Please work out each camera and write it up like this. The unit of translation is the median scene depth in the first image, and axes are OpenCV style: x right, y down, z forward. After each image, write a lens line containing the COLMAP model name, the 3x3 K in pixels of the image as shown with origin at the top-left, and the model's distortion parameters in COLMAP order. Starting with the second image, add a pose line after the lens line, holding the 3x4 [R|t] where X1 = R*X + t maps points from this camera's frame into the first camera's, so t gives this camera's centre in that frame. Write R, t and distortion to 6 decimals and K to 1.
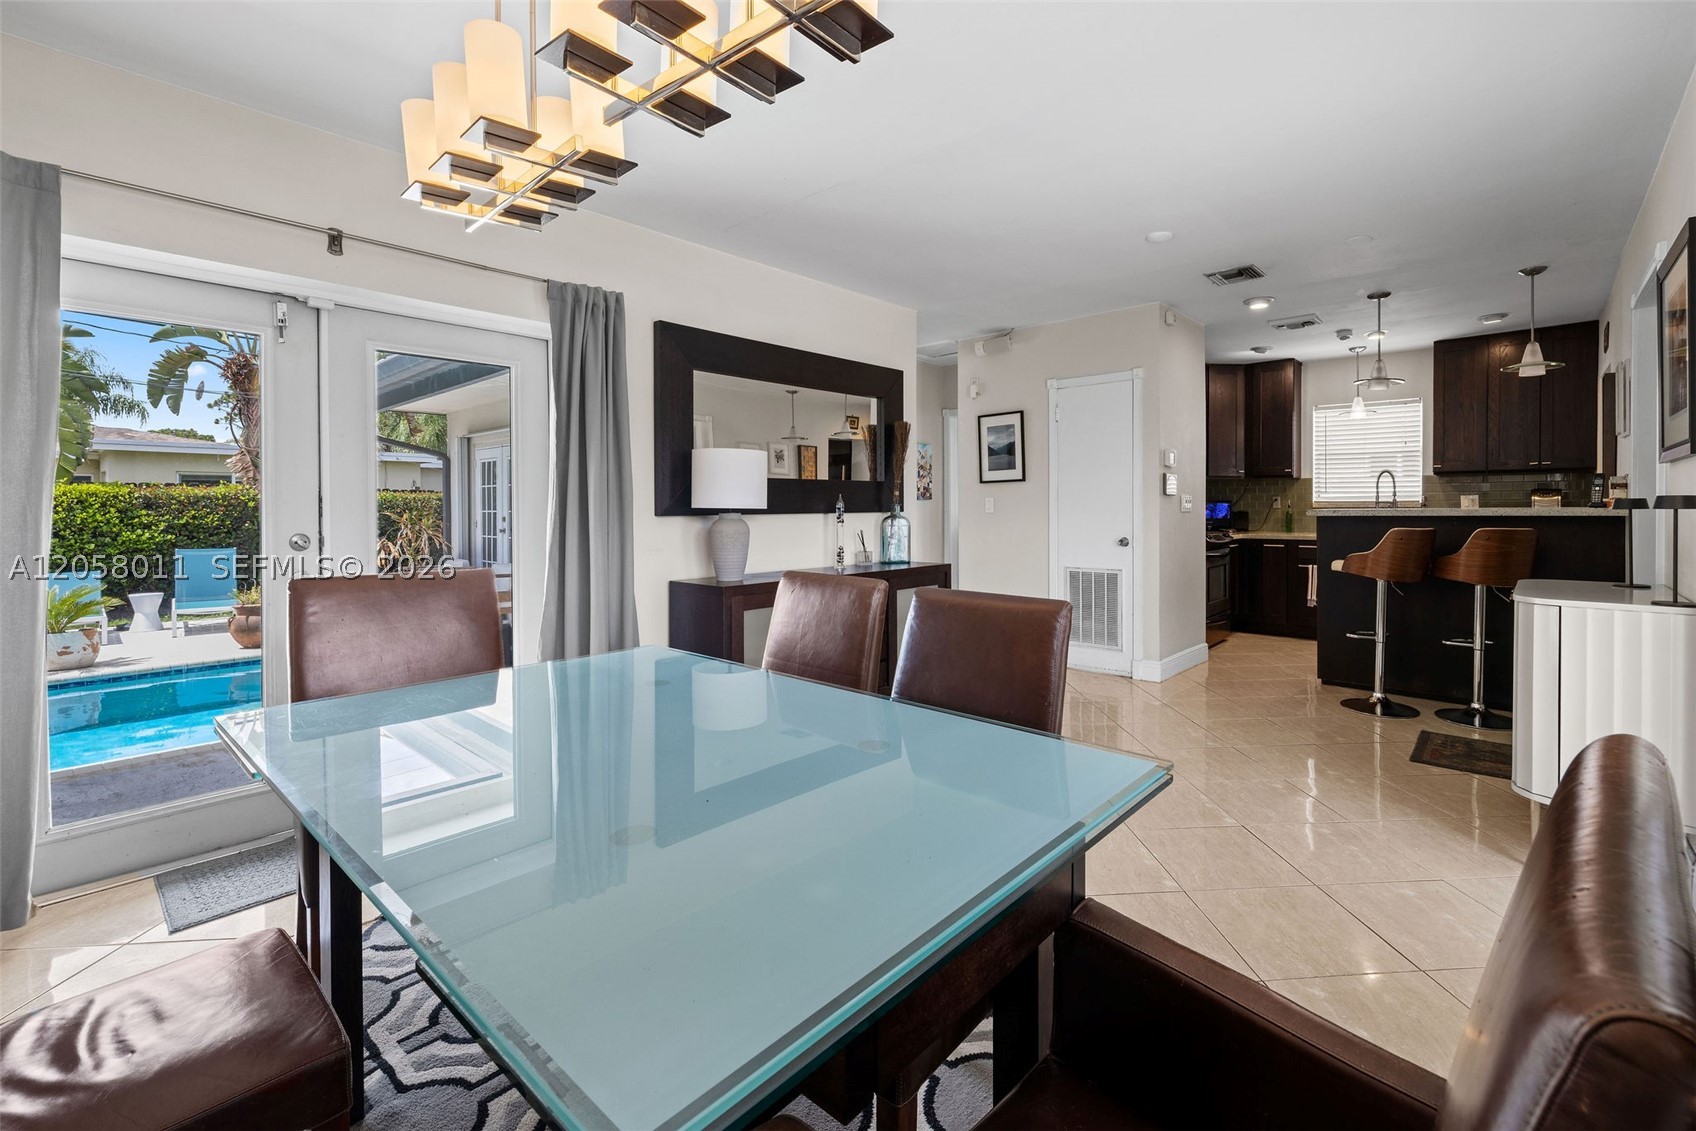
lens RADIAL K [[735.0, 0, 950.4], [0, 735.0, 519.1], [0, 0, 1]] dist [-0.004986, 0.001683]
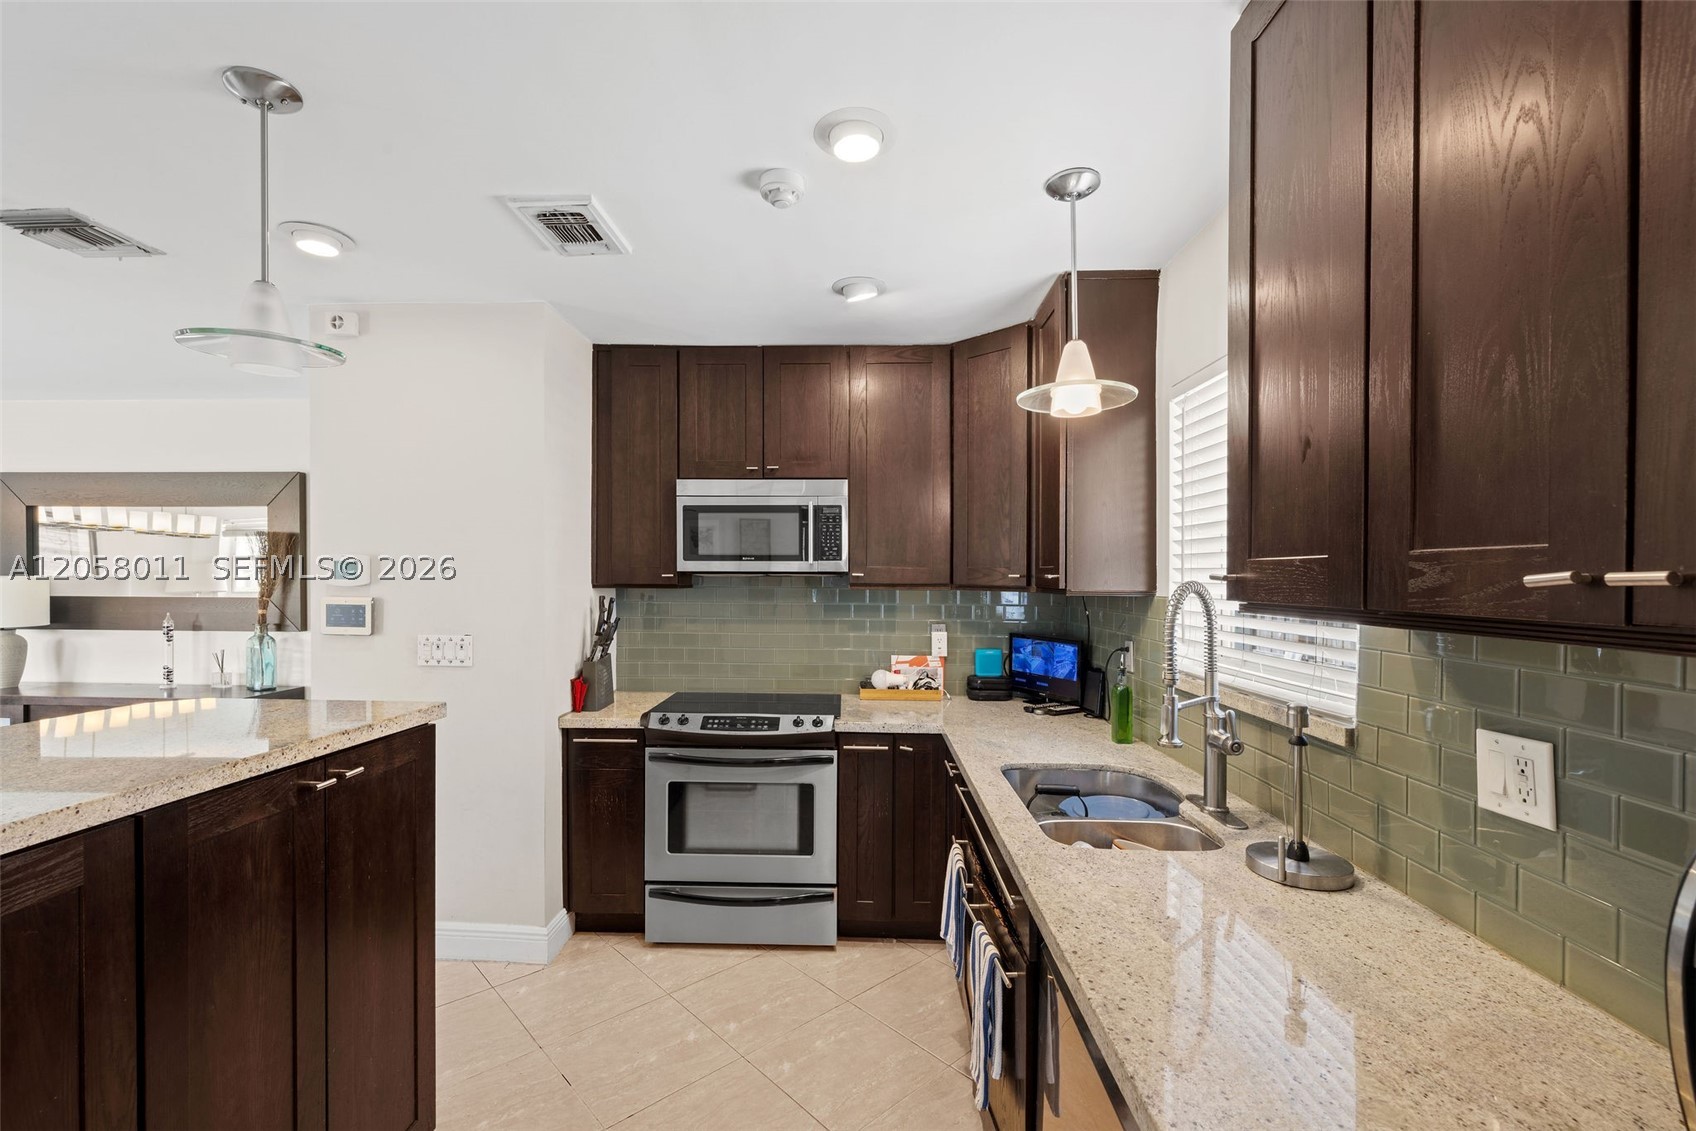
lens RADIAL K [[722.5, 0, 815.6], [0, 722.5, 586.0], [0, 0, 1]] dist [-0.001402, -0.000232]
pose [[0.586113, 0.021777, -0.809937, 0.819414], [-0.026635, 0.999616, 0.007602, -0.072254], [0.809791, 0.017117, 0.586468, 0.835265]]
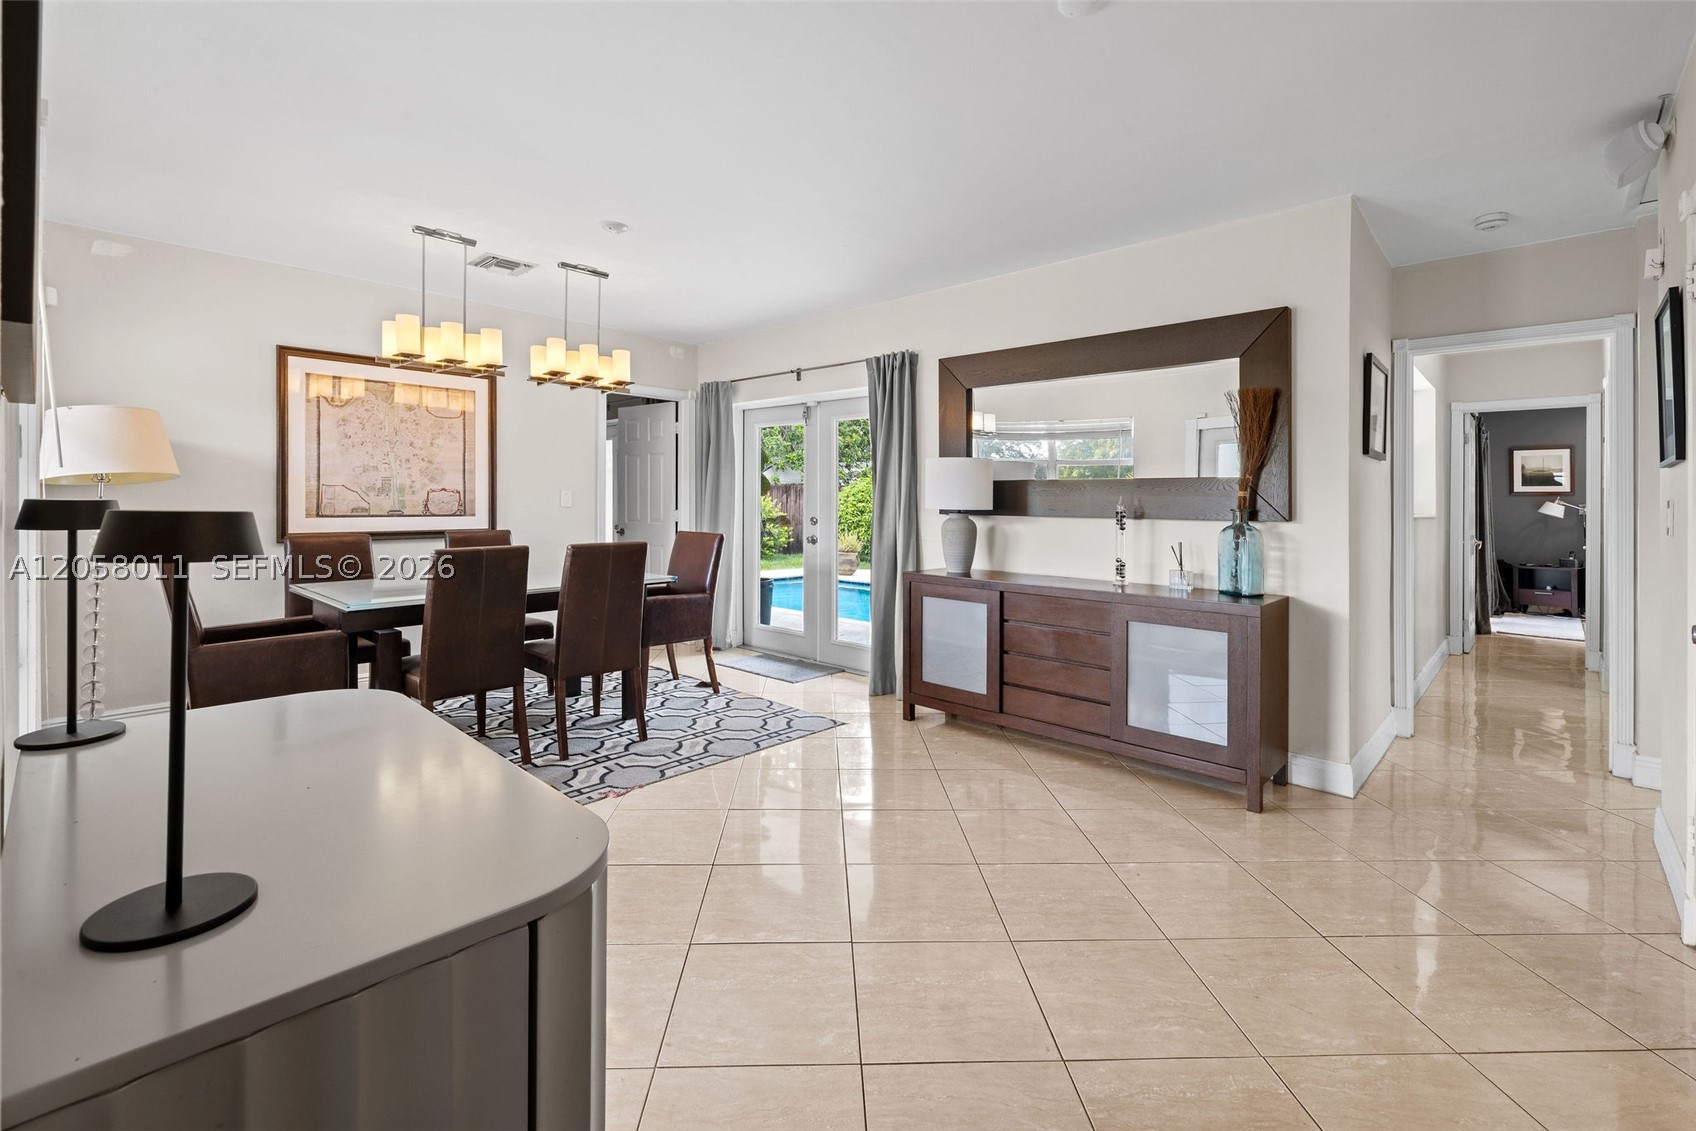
lens RADIAL K [[735.0, 0, 832.4], [0, 735.0, 520.0], [0, 0, 1]] dist [-0.004986, 0.001683]
pose [[-0.105133, 0.035004, -0.993842, 0.511116], [-0.032112, 0.998740, 0.038574, -0.018790], [0.993940, 0.035969, -0.103876, 0.541954]]
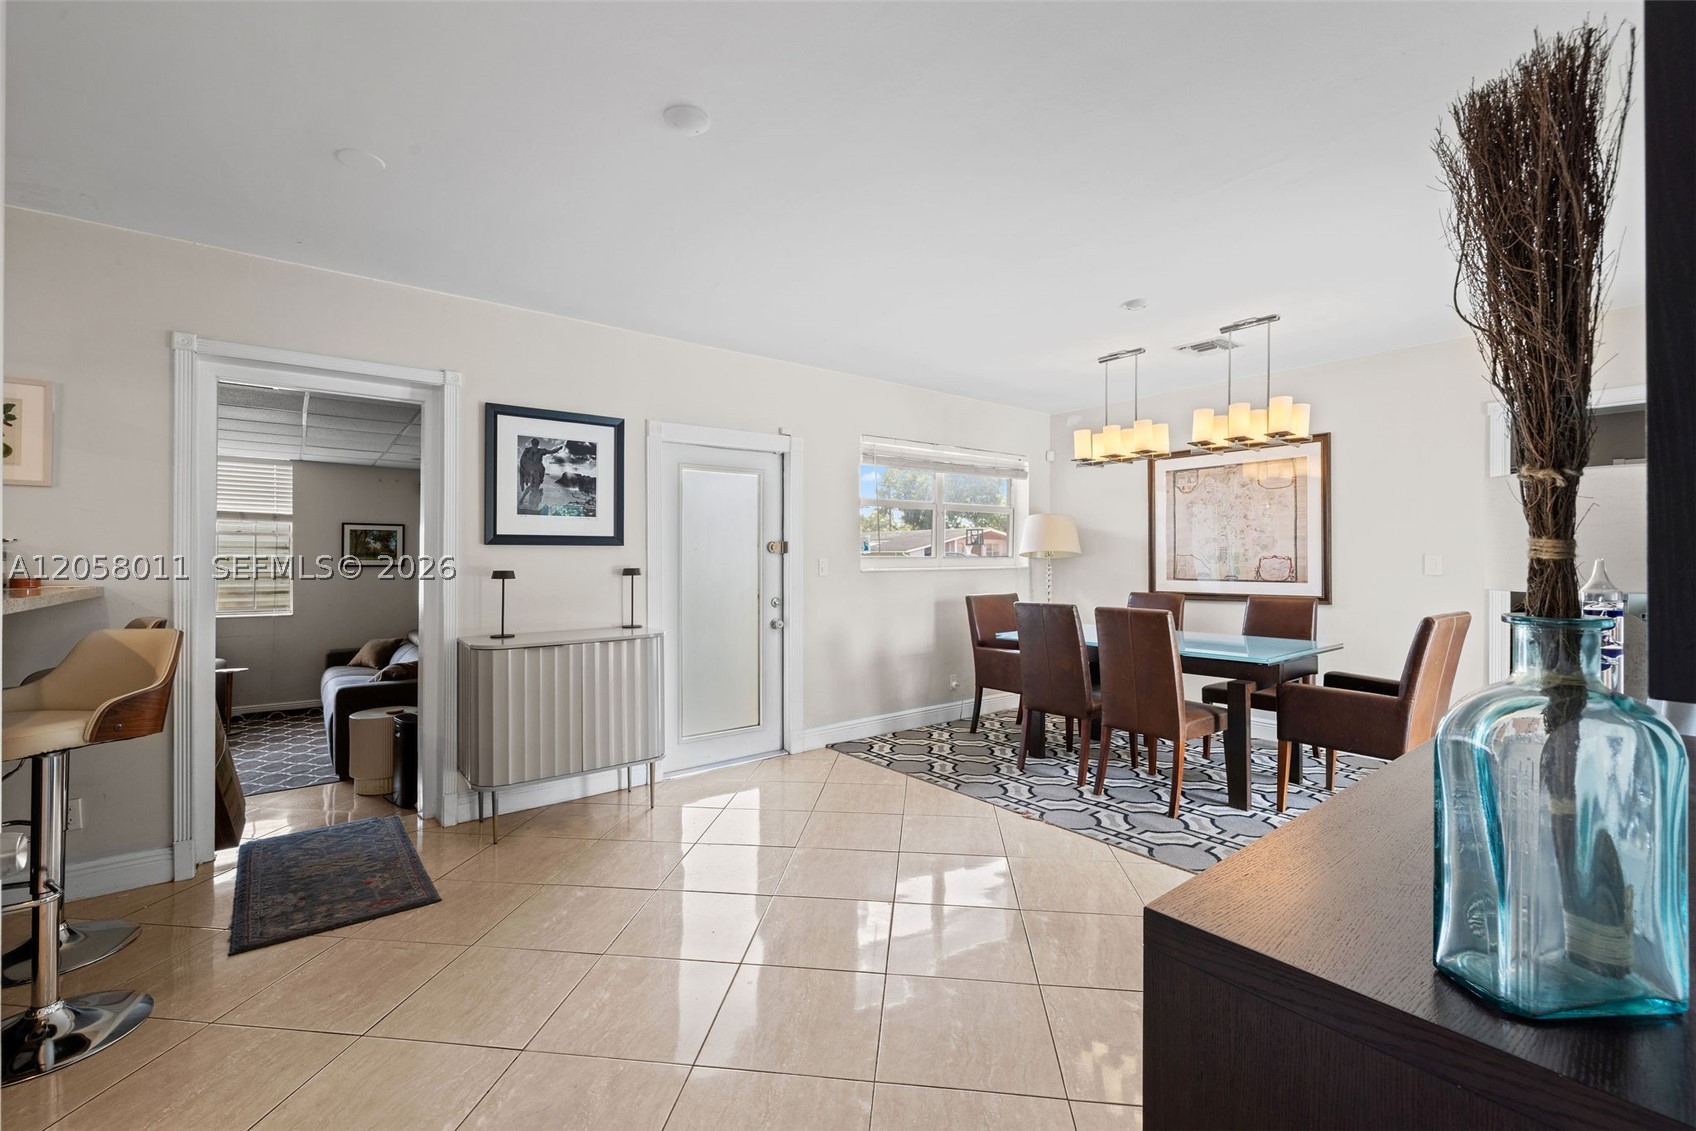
lens RADIAL K [[704.7, 0, 840.4], [0, 704.7, 559.2], [0, 0, 1]] dist [-0.003235, -0.001324]
pose [[-0.972731, 0.011513, 0.231652, 0.008363], [0.016452, 0.999676, 0.019398, -0.029231], [-0.231353, 0.022680, -0.972605, 0.958035]]
